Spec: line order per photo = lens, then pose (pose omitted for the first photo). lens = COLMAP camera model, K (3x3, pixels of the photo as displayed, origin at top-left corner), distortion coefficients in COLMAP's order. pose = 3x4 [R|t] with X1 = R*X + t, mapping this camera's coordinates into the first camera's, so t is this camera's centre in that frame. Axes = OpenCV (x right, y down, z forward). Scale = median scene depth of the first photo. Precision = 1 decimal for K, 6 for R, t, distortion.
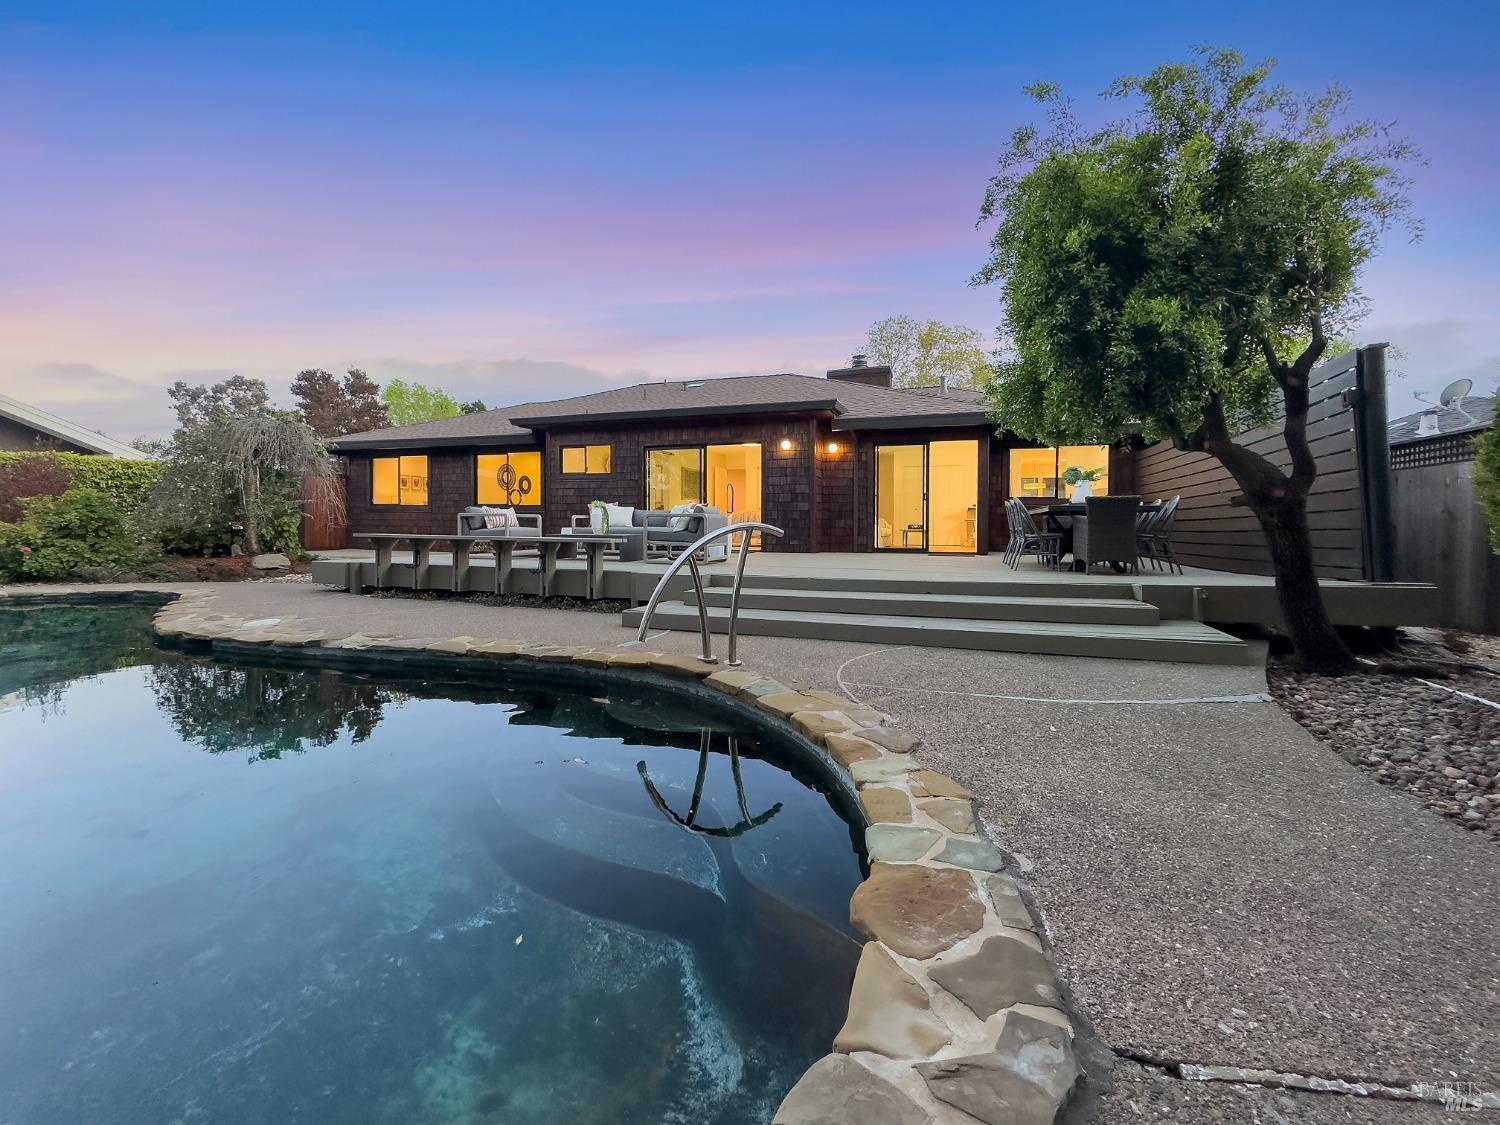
lens RADIAL K [[596.9, 0, 754.9], [0, 596.9, 556.7], [0, 0, 1]] dist [-0.001546, 0.000085]
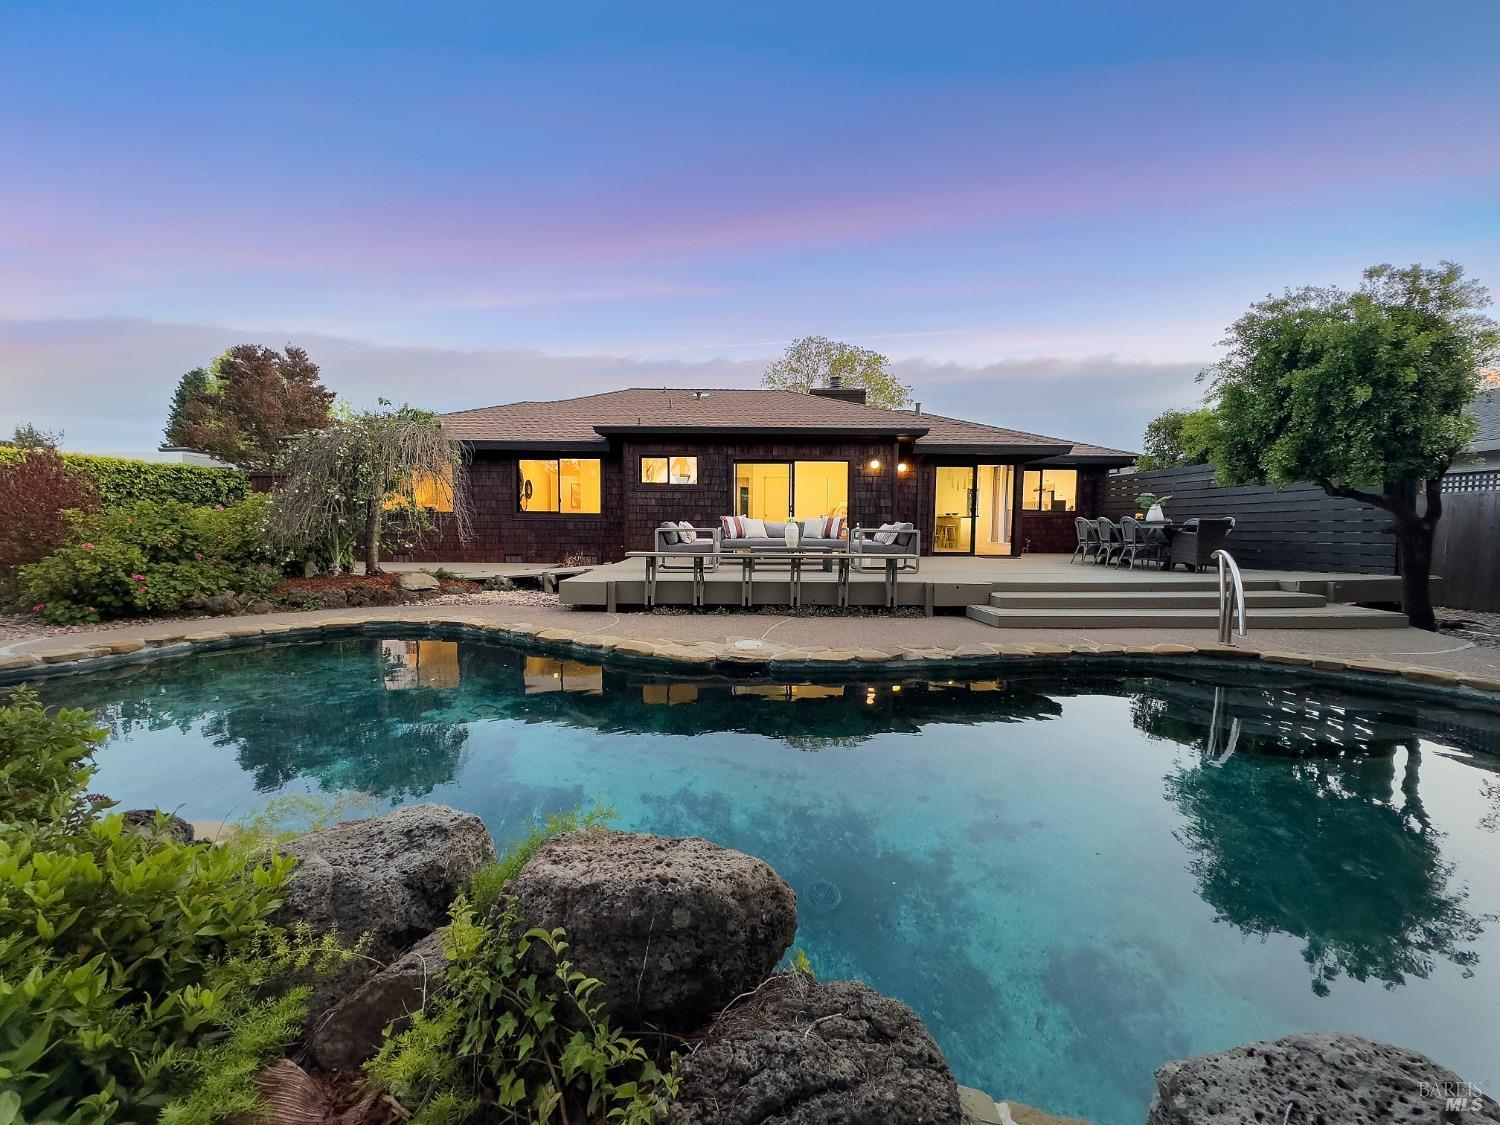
lens RADIAL K [[591.6, 0, 750.0], [0, 591.6, 562.5], [0, 0, 1]] dist [-0.003402, 0.000011]
pose [[0.947685, -0.023040, 0.318375, -0.528604], [0.017214, 0.999629, 0.021100, -0.026443], [-0.318743, -0.014515, 0.947730, -0.001193]]
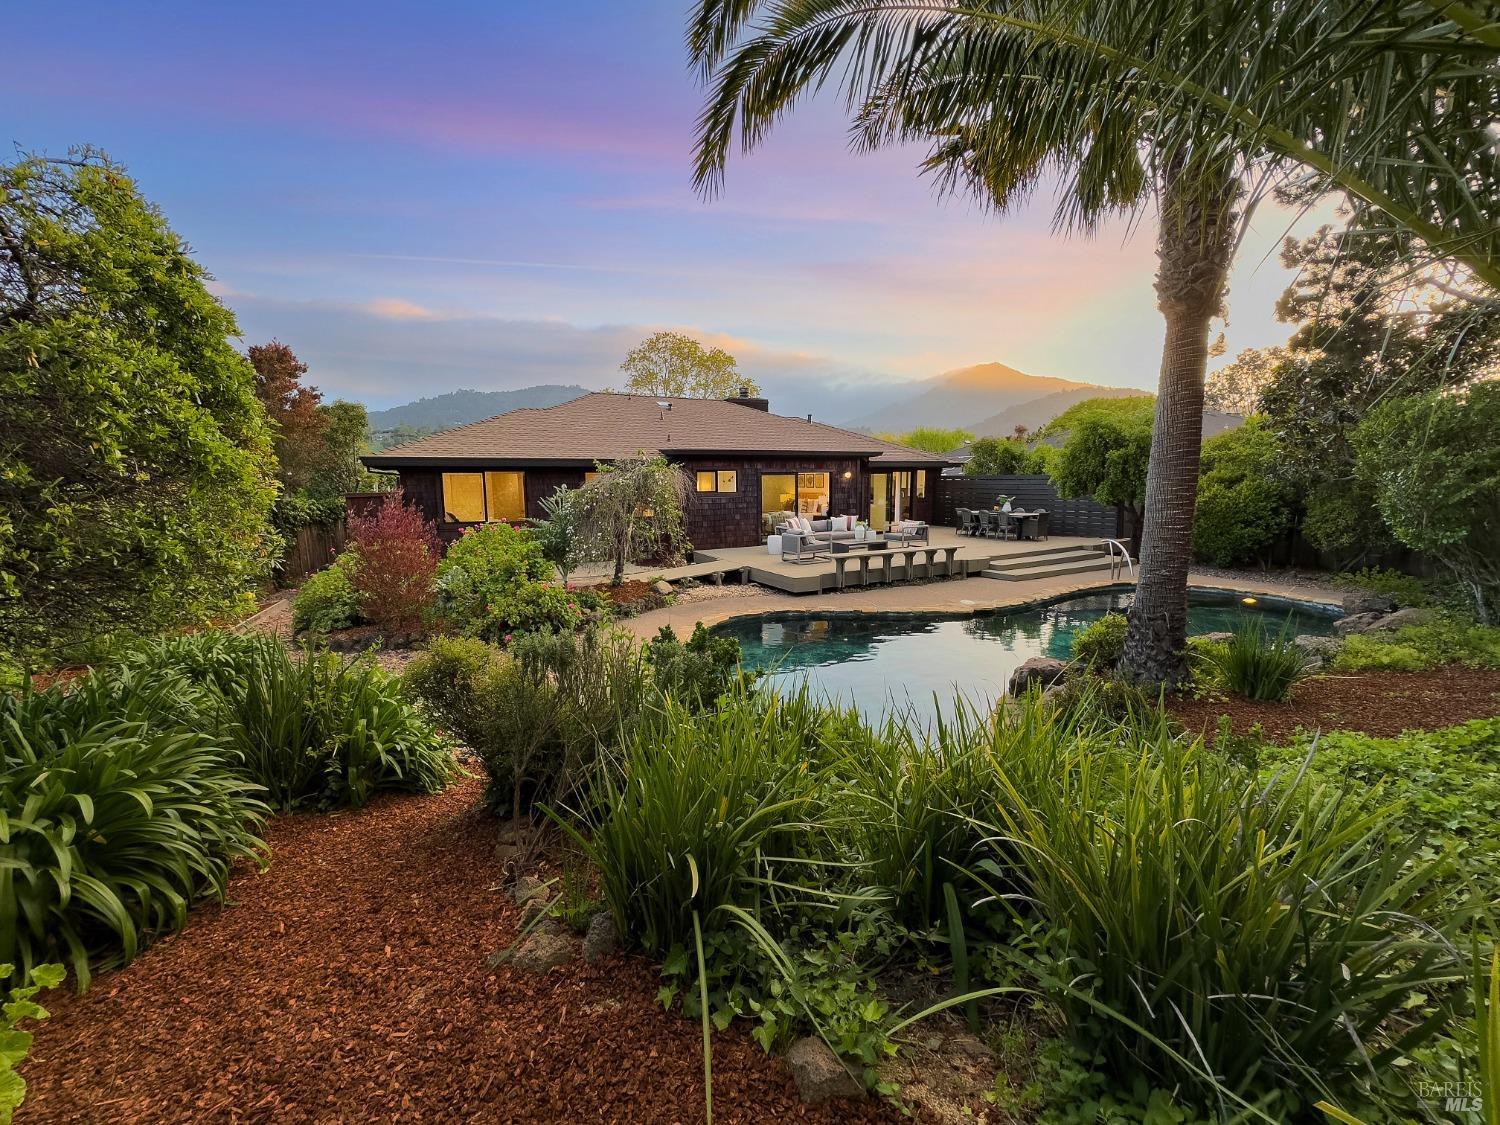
lens RADIAL K [[591.6, 0, 750.0], [0, 591.6, 562.5], [0, 0, 1]] dist [-0.003402, 0.000011]
pose [[0.697205, -0.116714, 0.707307, -1.299456], [0.053971, 0.992403, 0.110558, -0.139551], [-0.714837, -0.038907, 0.698208, 0.037789]]
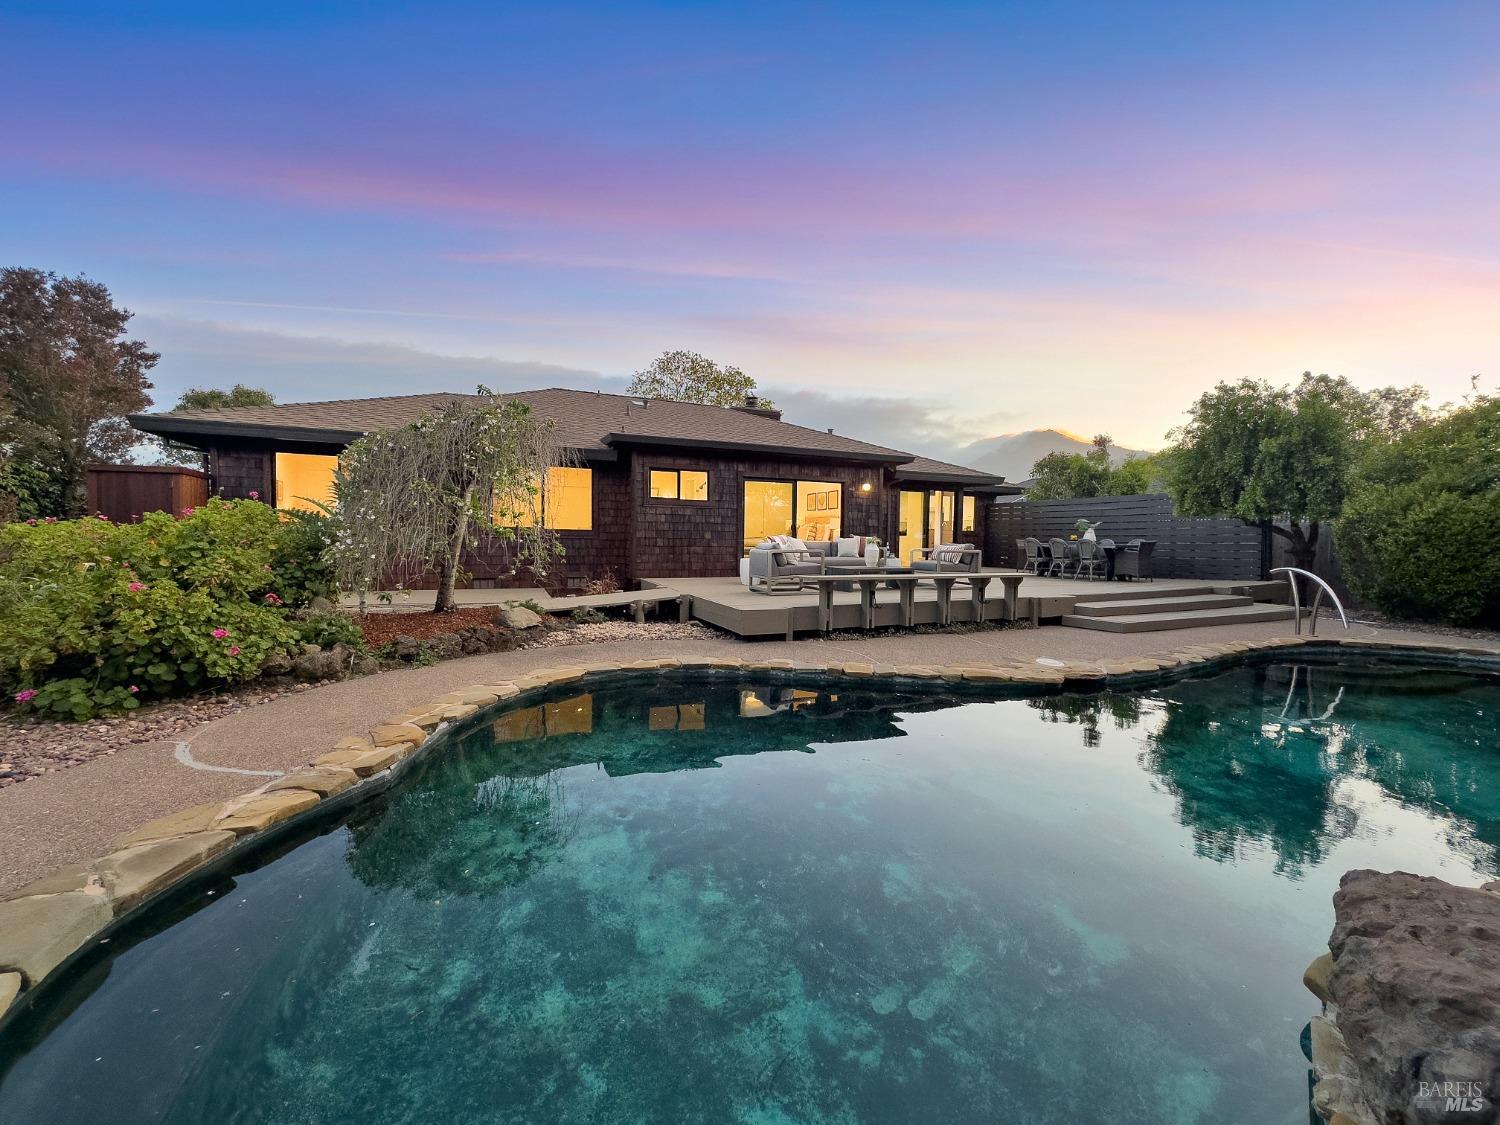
lens RADIAL K [[596.9, 0, 754.9], [0, 596.9, 556.7], [0, 0, 1]] dist [-0.001546, 0.000085]
pose [[0.747921, -0.020746, 0.663464, -0.916035], [0.027626, 0.999618, 0.000115, -0.049395], [-0.663213, 0.018243, 0.748208, 0.232244]]
